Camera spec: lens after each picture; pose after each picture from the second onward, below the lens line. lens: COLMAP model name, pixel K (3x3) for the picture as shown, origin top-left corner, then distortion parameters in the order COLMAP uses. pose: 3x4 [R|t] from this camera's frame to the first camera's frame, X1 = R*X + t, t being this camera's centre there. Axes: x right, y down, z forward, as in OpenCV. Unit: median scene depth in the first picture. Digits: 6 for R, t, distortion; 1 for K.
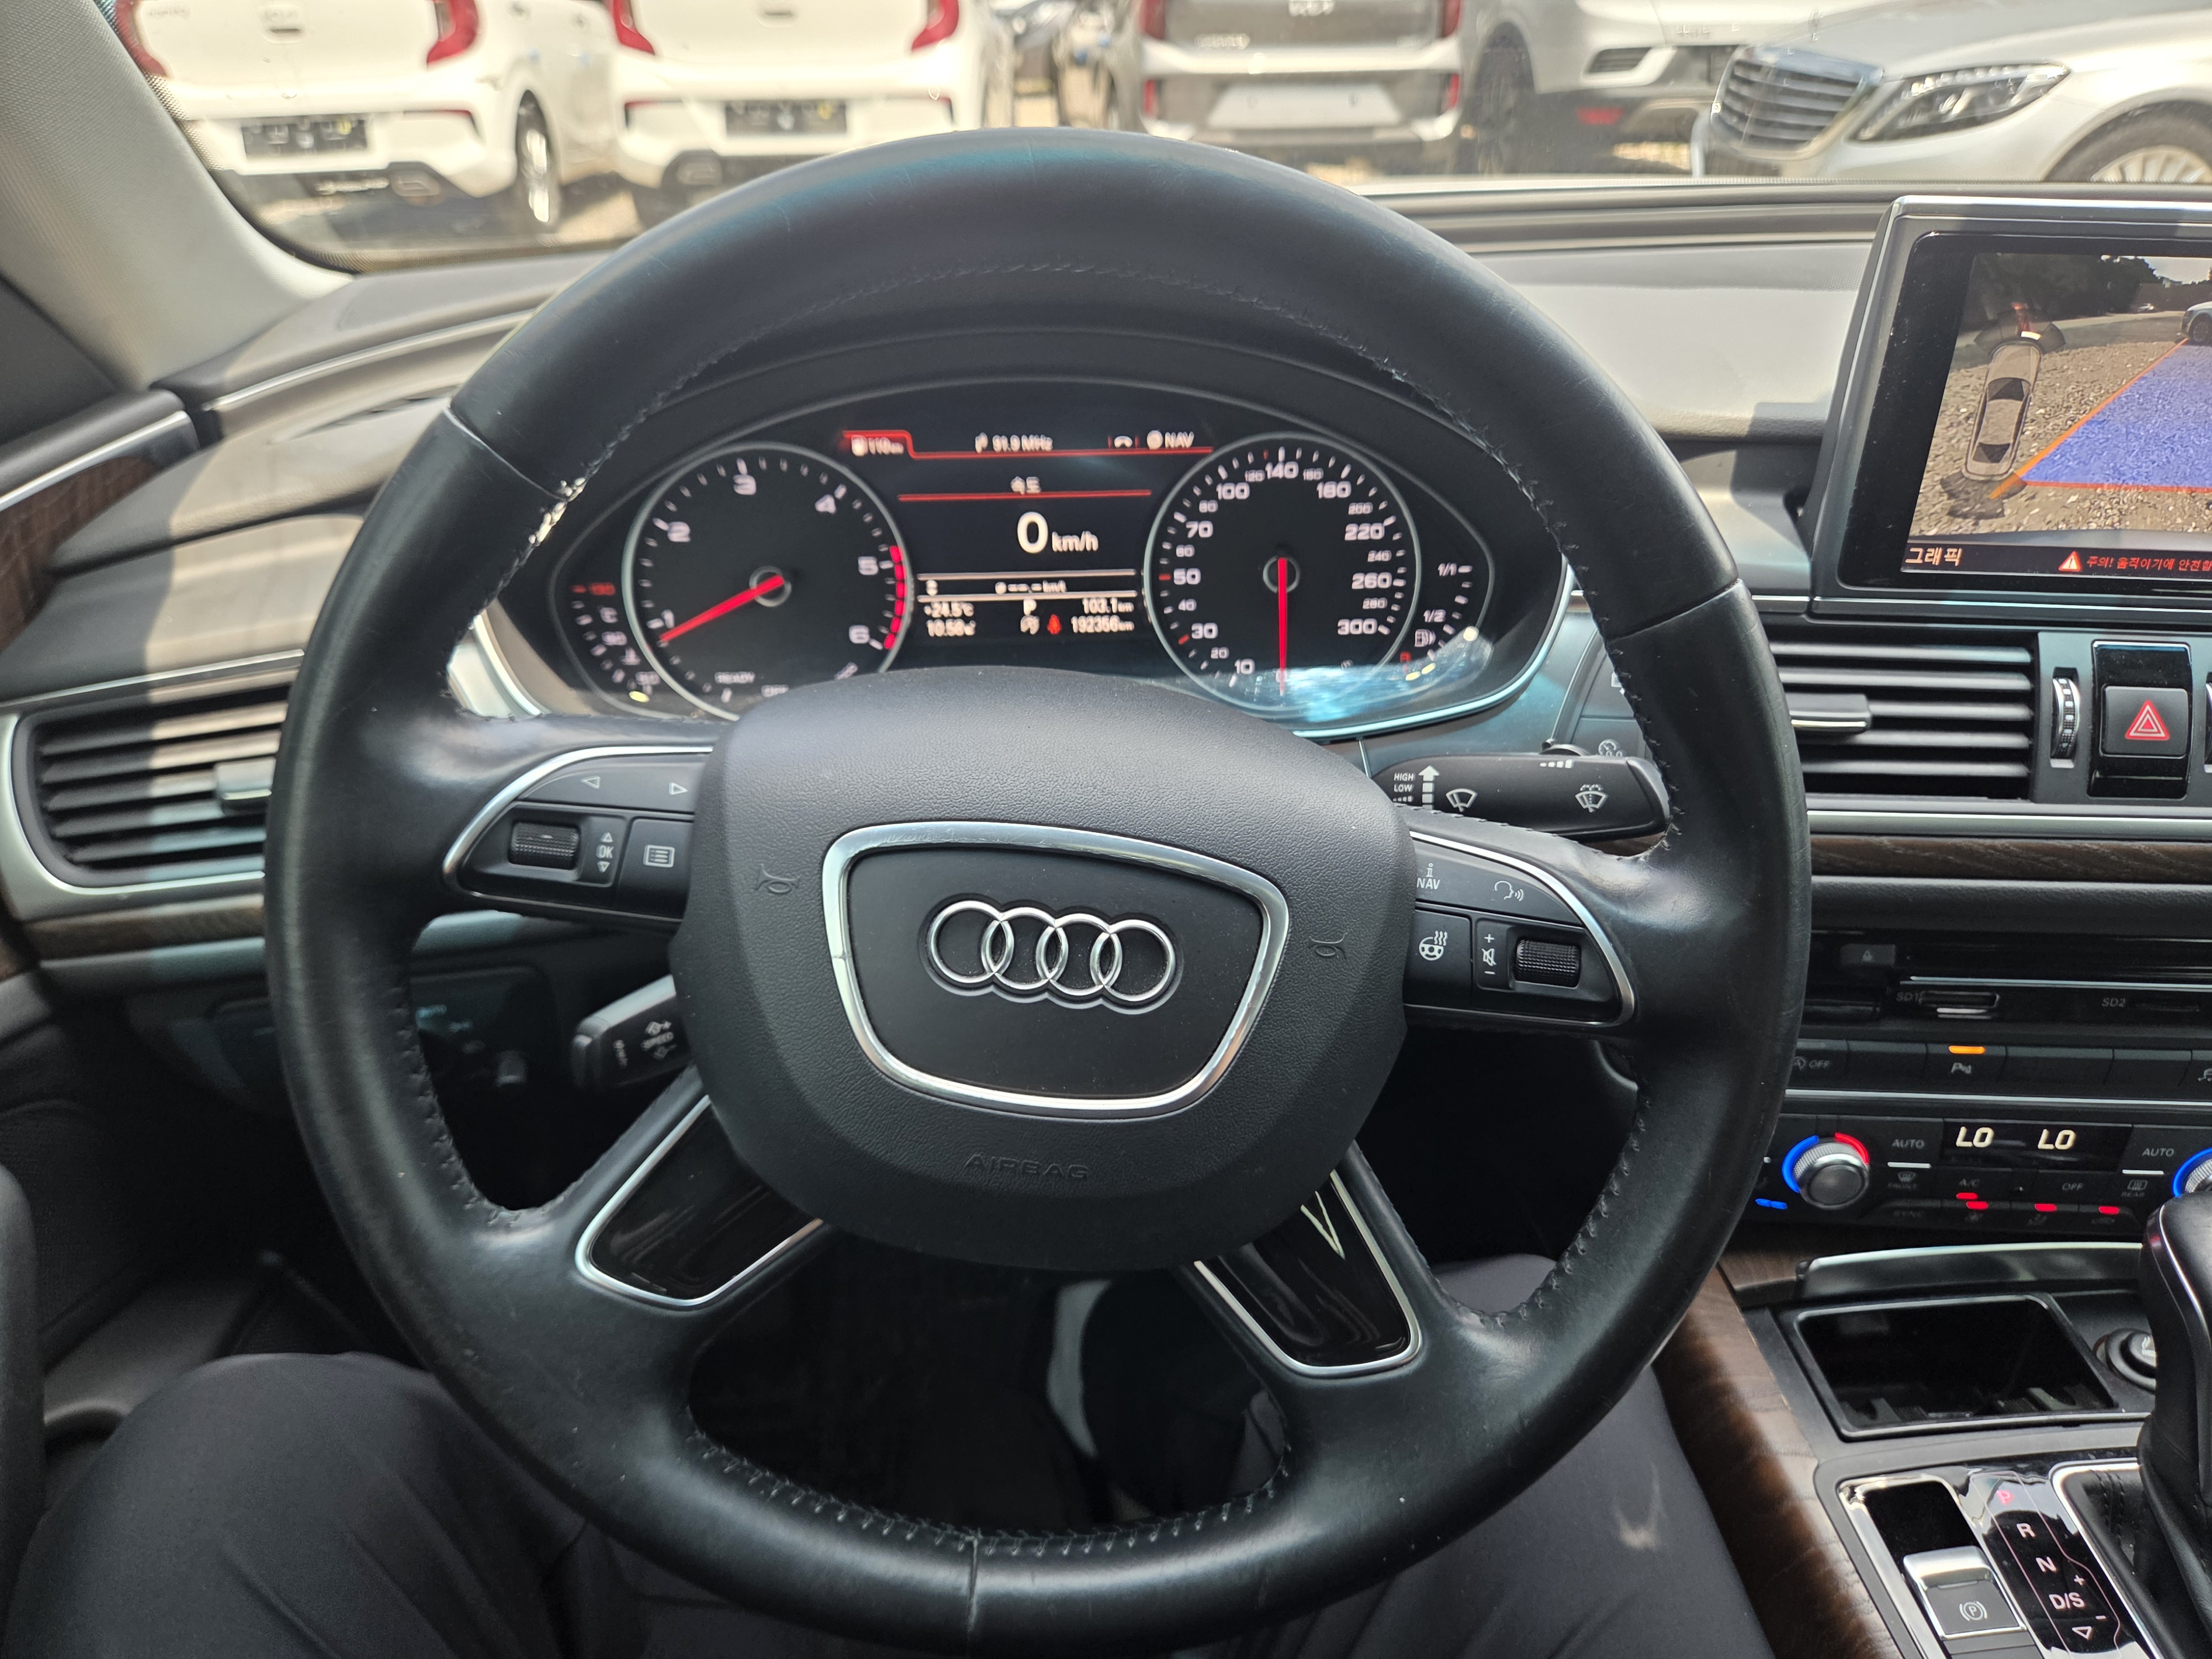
lens RADIAL K [[1512.8, 0, 1083.1], [0, 1512.8, 849.3], [0, 0, 1]] dist [0.051013, -0.057508]
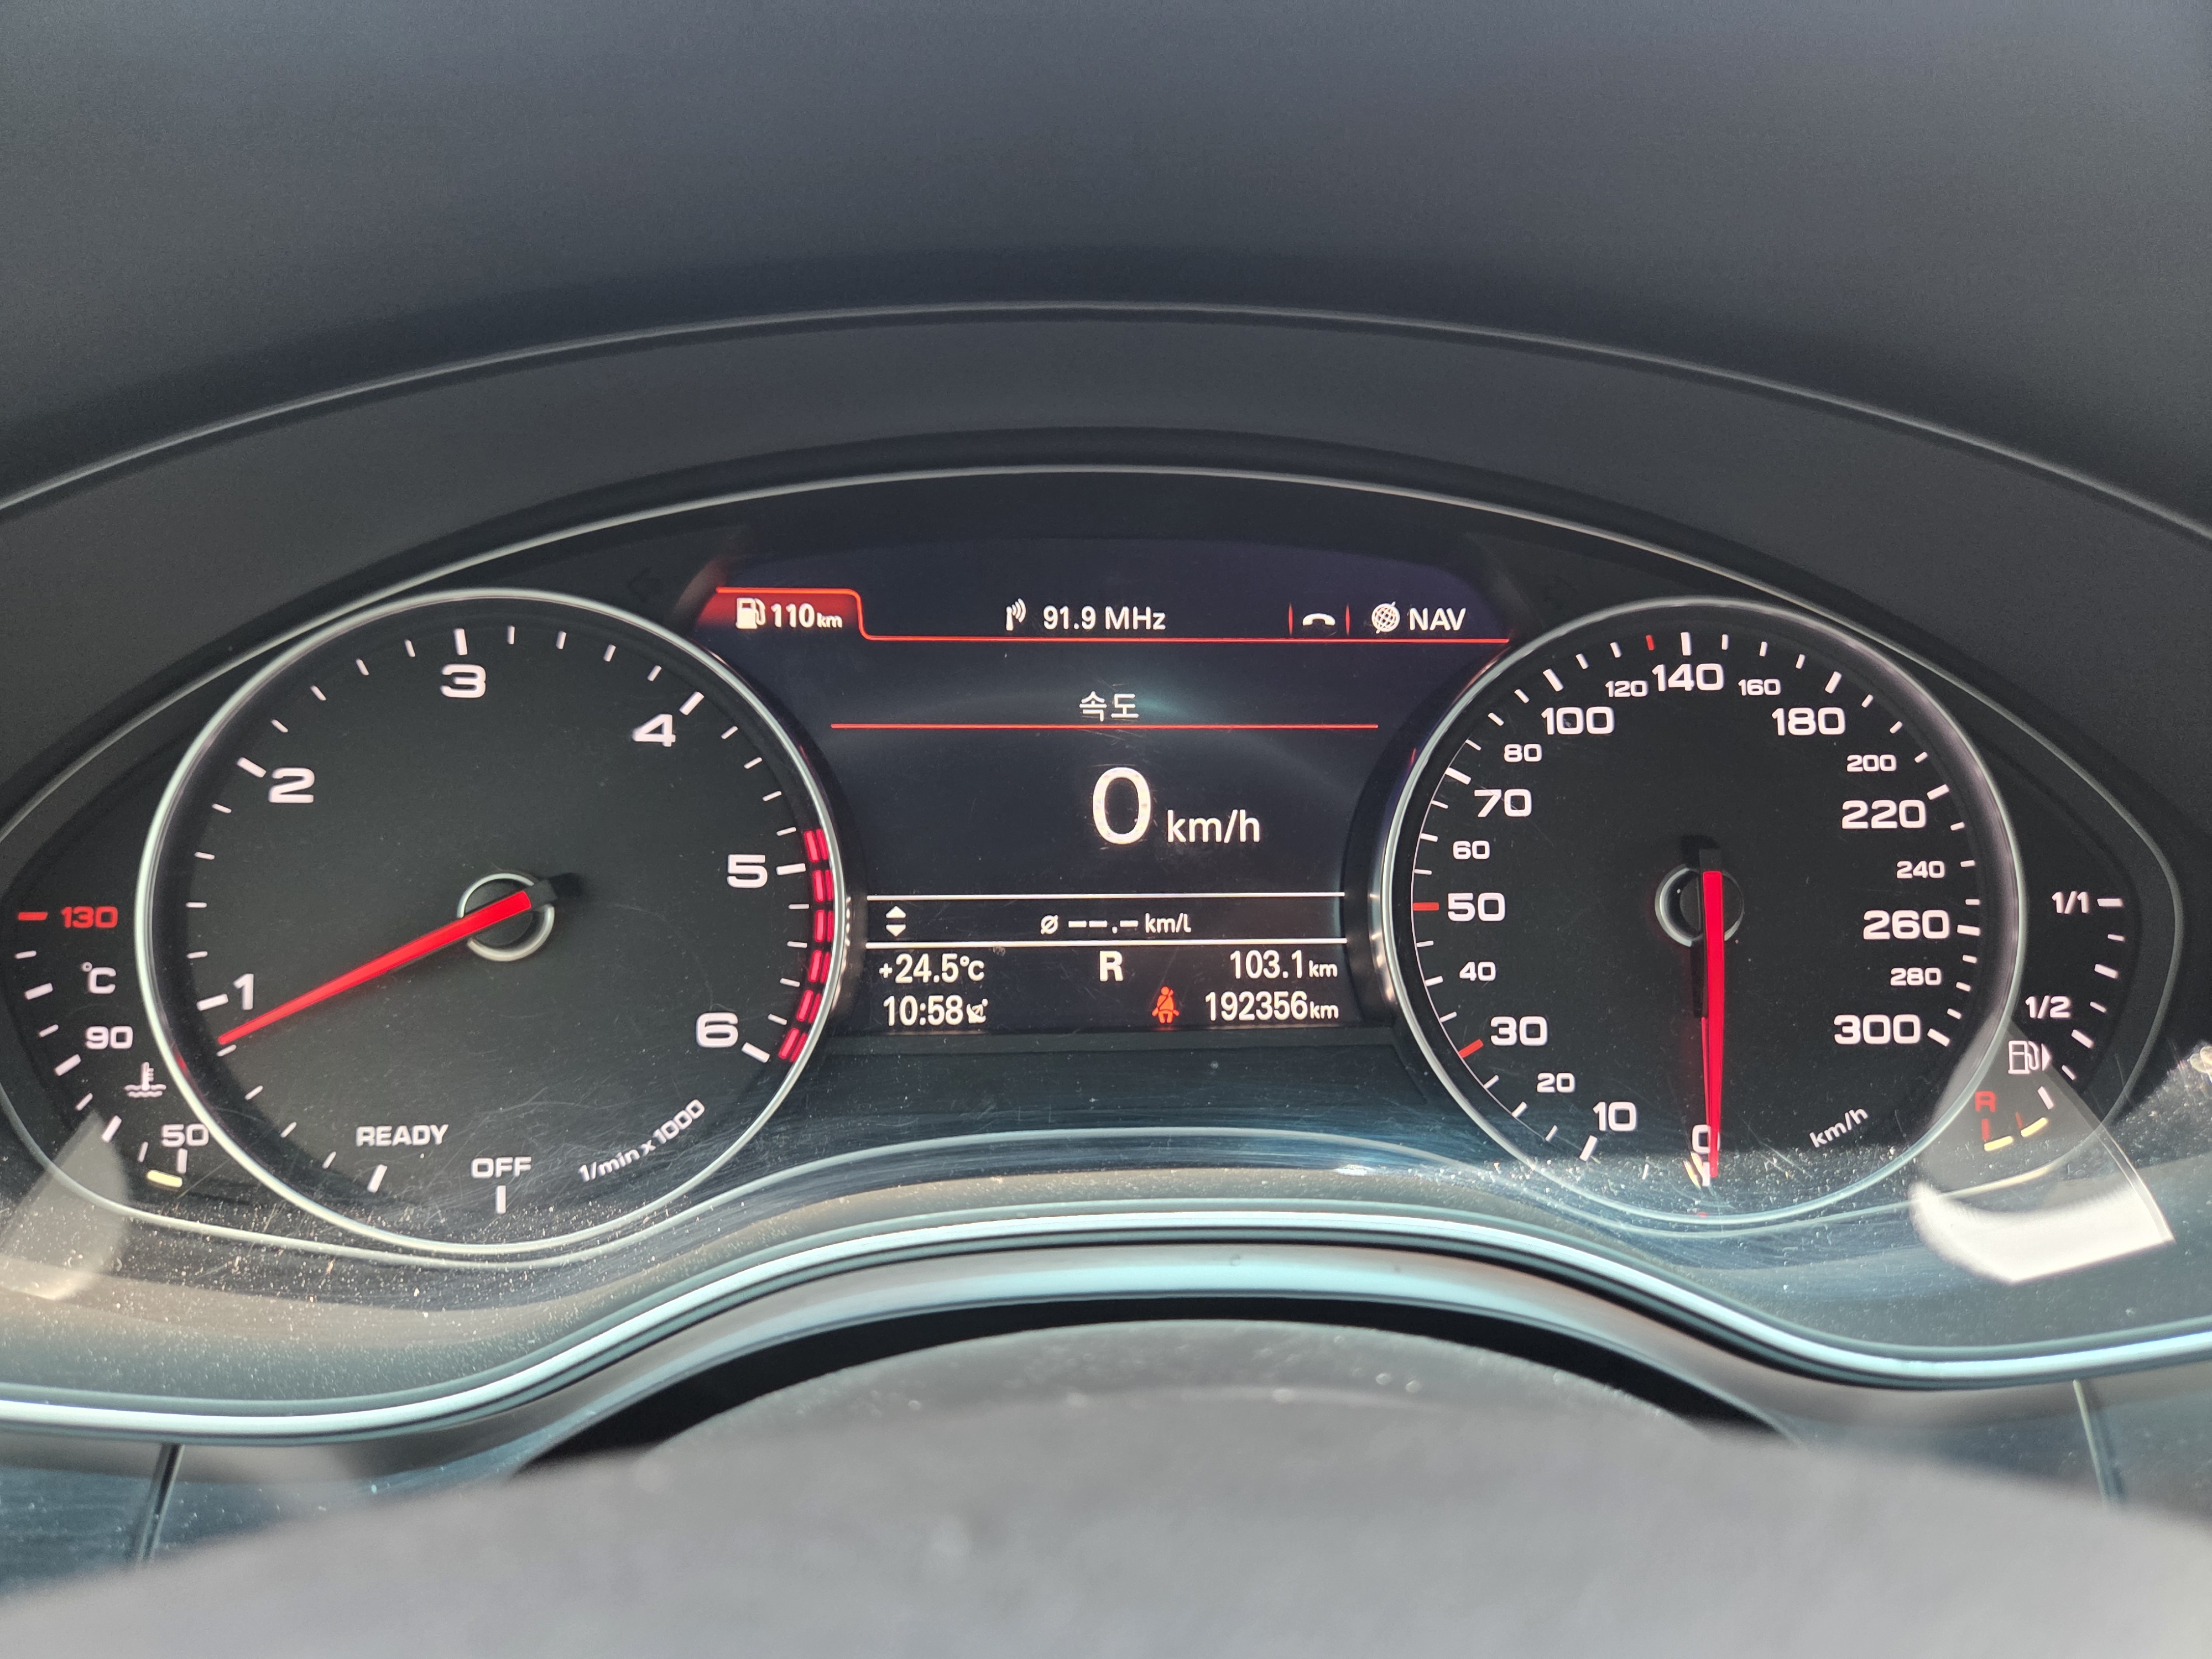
lens RADIAL K [[1486.9, 0, 1106.0], [0, 1486.9, 829.5], [0, 0, 1]] dist [0.004414, -0.000754]
pose [[0.999766, 0.017303, 0.012991, -0.045466], [-0.014098, 0.976397, -0.215522, -0.108825], [-0.016413, 0.215289, 0.976412, 0.584116]]
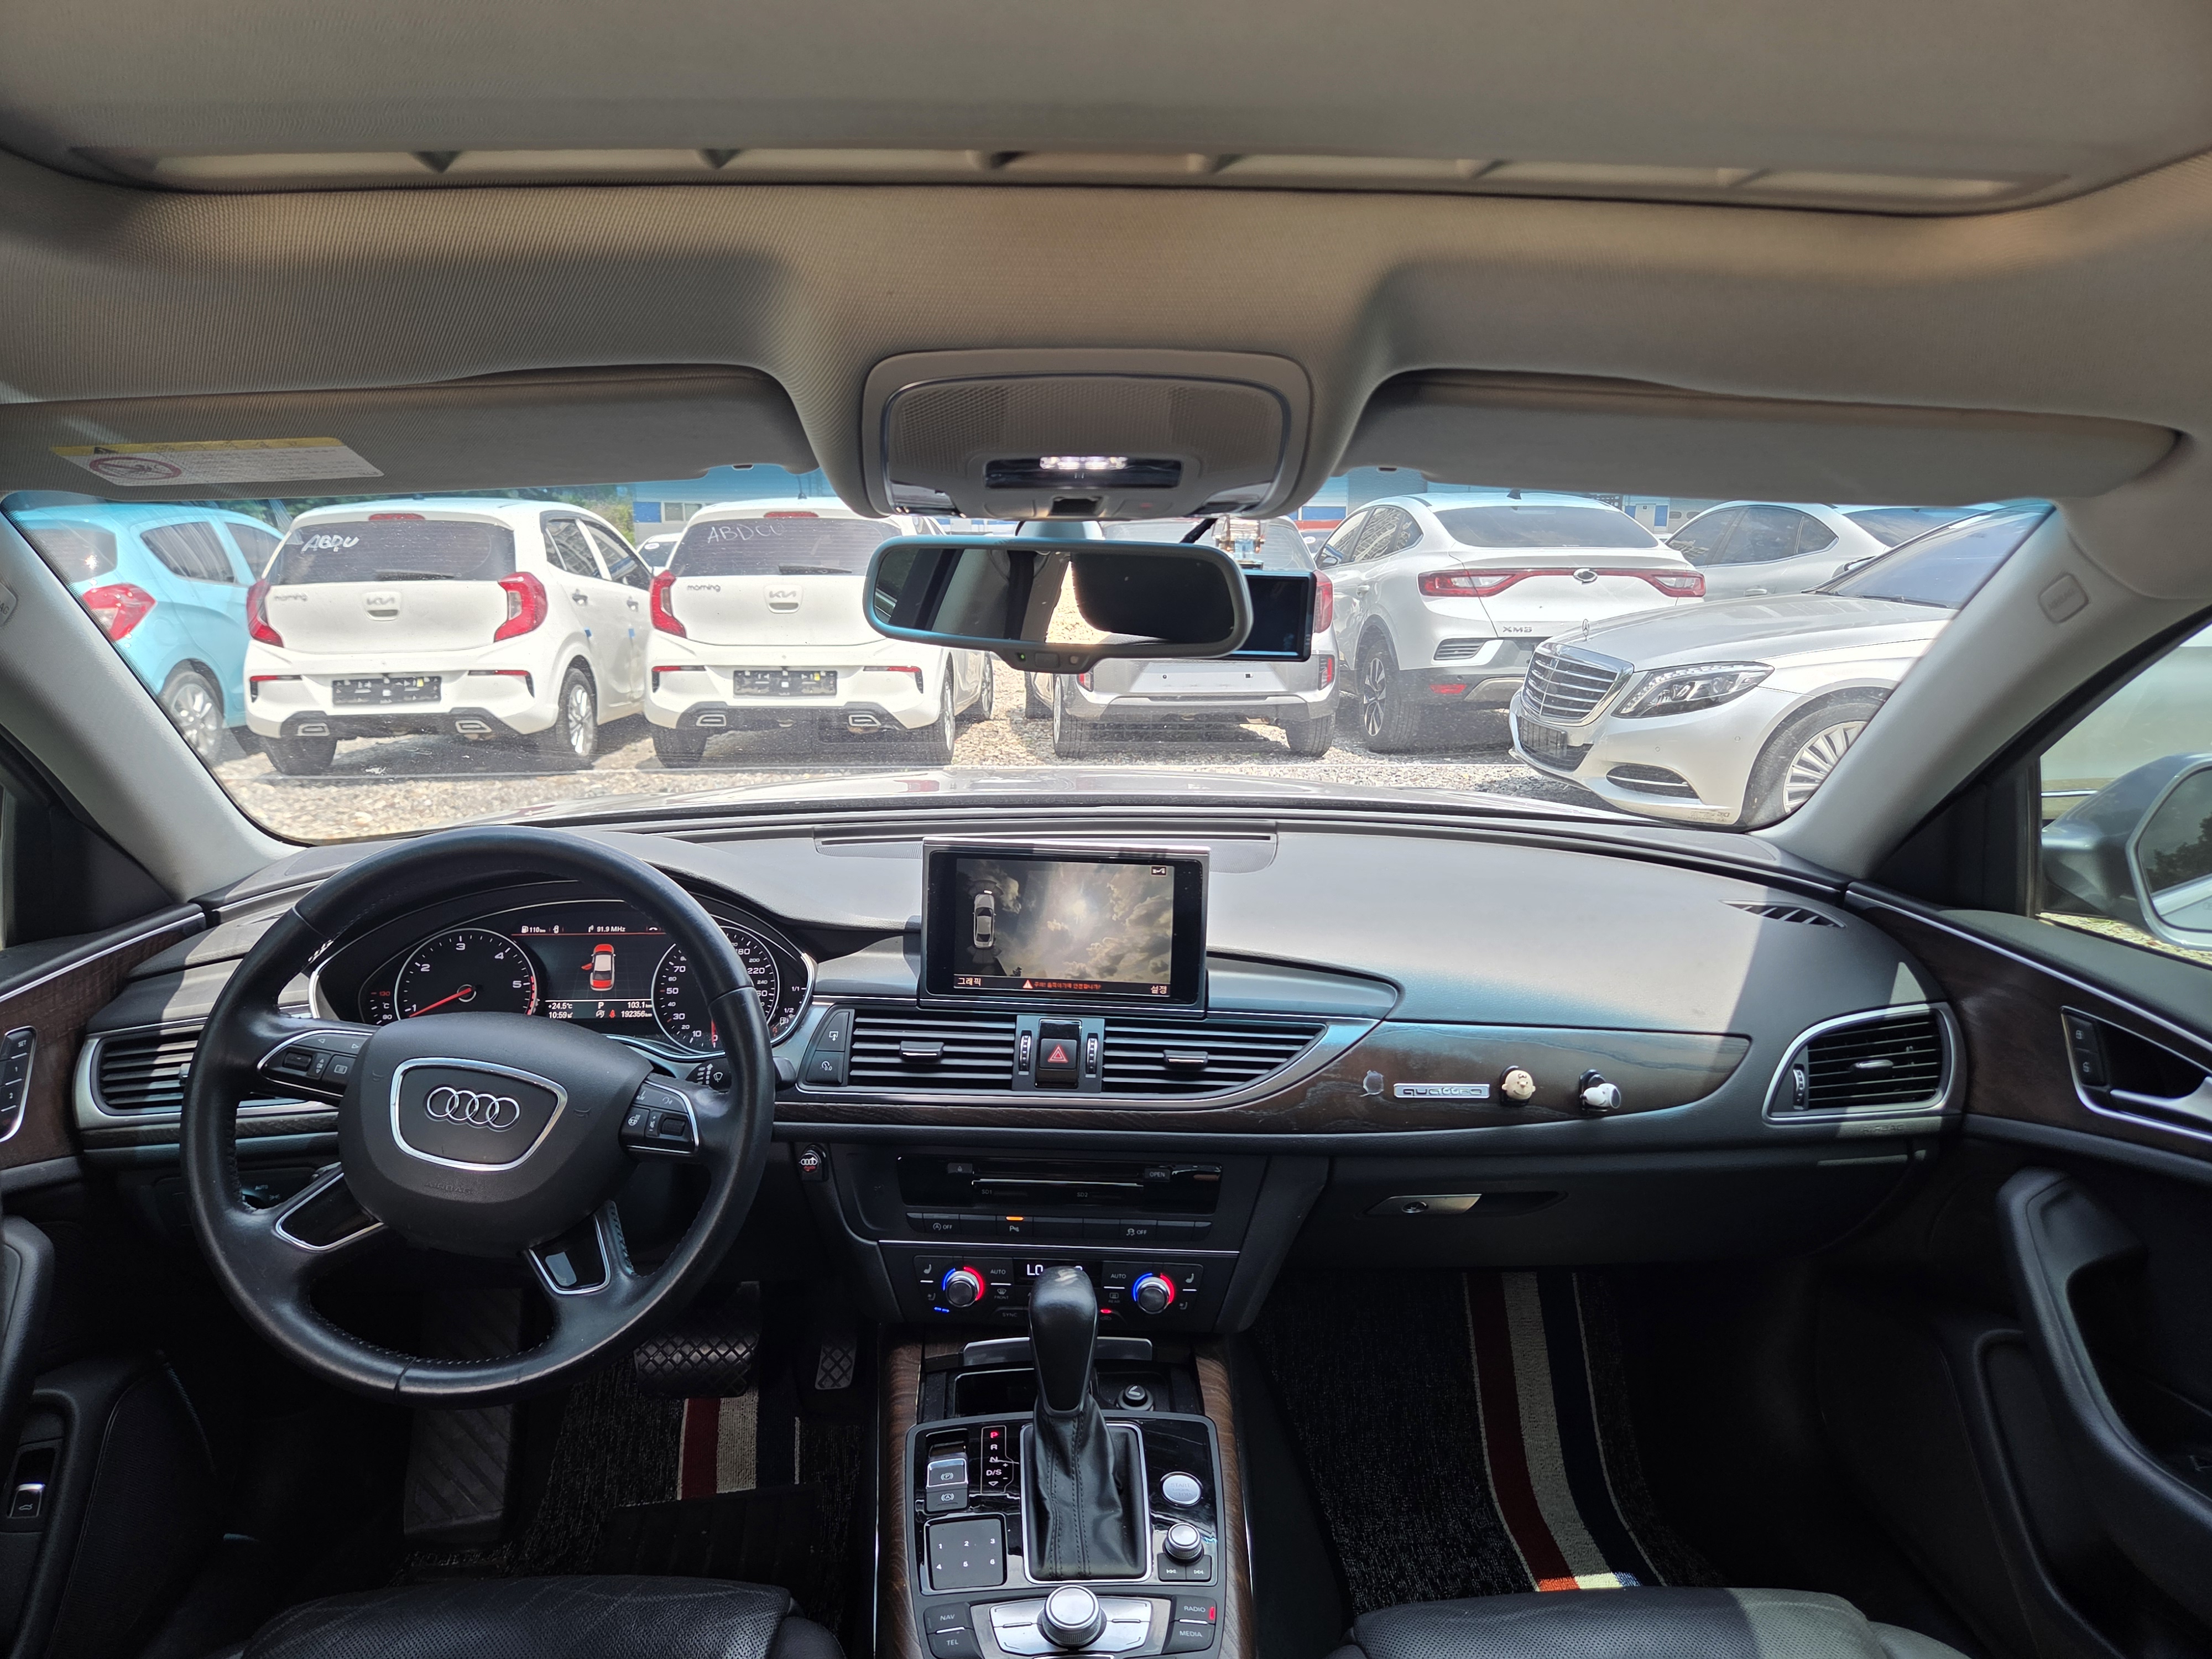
lens RADIAL K [[1468.1, 0, 1106.0], [0, 1468.1, 829.5], [0, 0, 1]] dist [0.064467, -0.049280]
pose [[0.999886, 0.013052, 0.007613, 0.660998], [-0.009814, 0.944075, -0.329584, 0.282686], [-0.011489, 0.329472, 0.944096, -1.031371]]
